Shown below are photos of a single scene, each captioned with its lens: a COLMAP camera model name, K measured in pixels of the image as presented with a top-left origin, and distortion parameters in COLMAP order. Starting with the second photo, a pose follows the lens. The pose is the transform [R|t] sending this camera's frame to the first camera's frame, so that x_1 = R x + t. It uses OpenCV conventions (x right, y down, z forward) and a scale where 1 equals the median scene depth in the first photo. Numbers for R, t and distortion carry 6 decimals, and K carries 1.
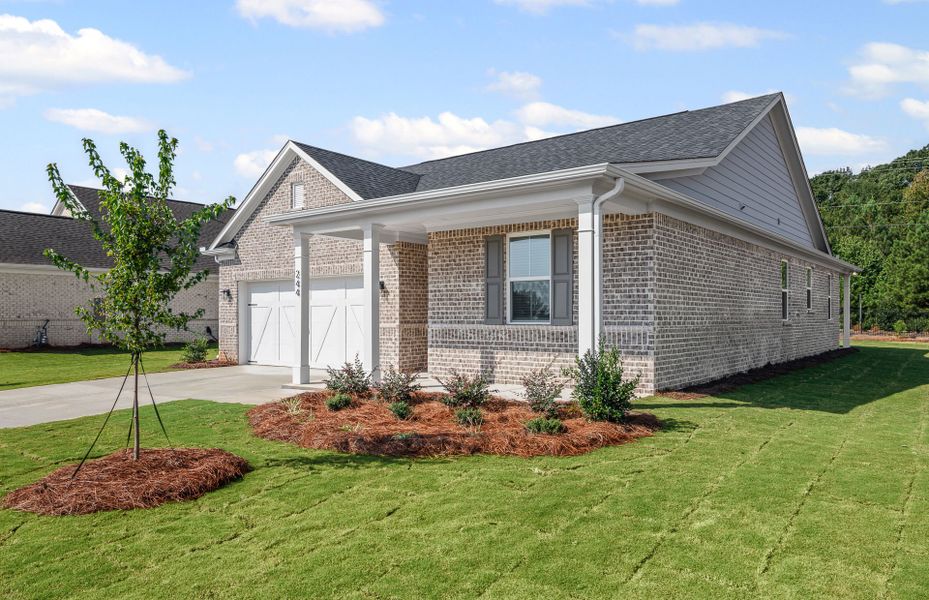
lens RADIAL K [[643.9, 0, 464.5], [0, 643.9, 300.0], [0, 0, 1]] dist [0.003800, 0.001211]
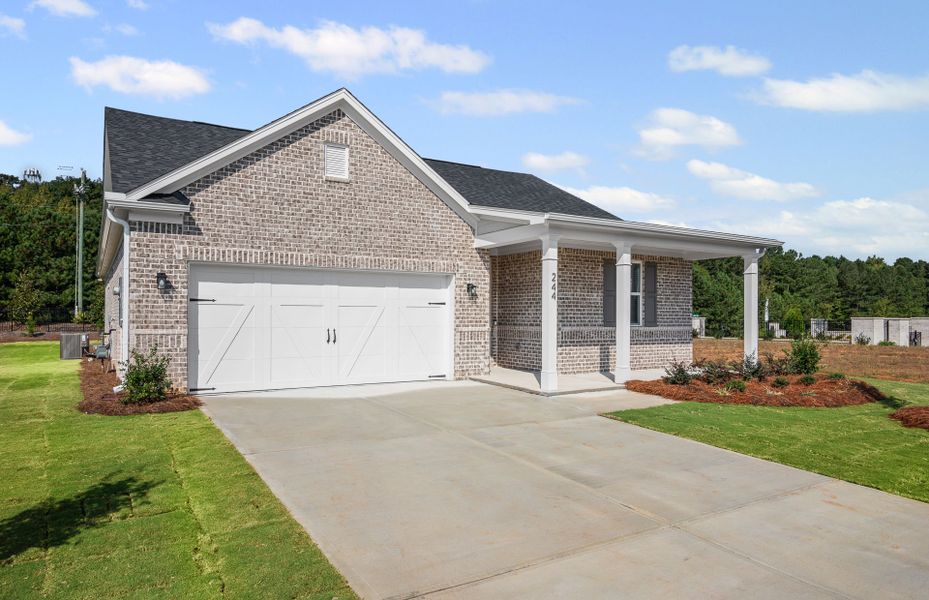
lens RADIAL K [[643.9, 0, 464.5], [0, 643.9, 300.0], [0, 0, 1]] dist [0.003800, 0.001211]
pose [[0.339972, 0.029637, 0.939968, -1.270139], [-0.030078, 0.999335, -0.020630, 0.019332], [-0.939954, -0.021259, 0.340638, 0.816687]]
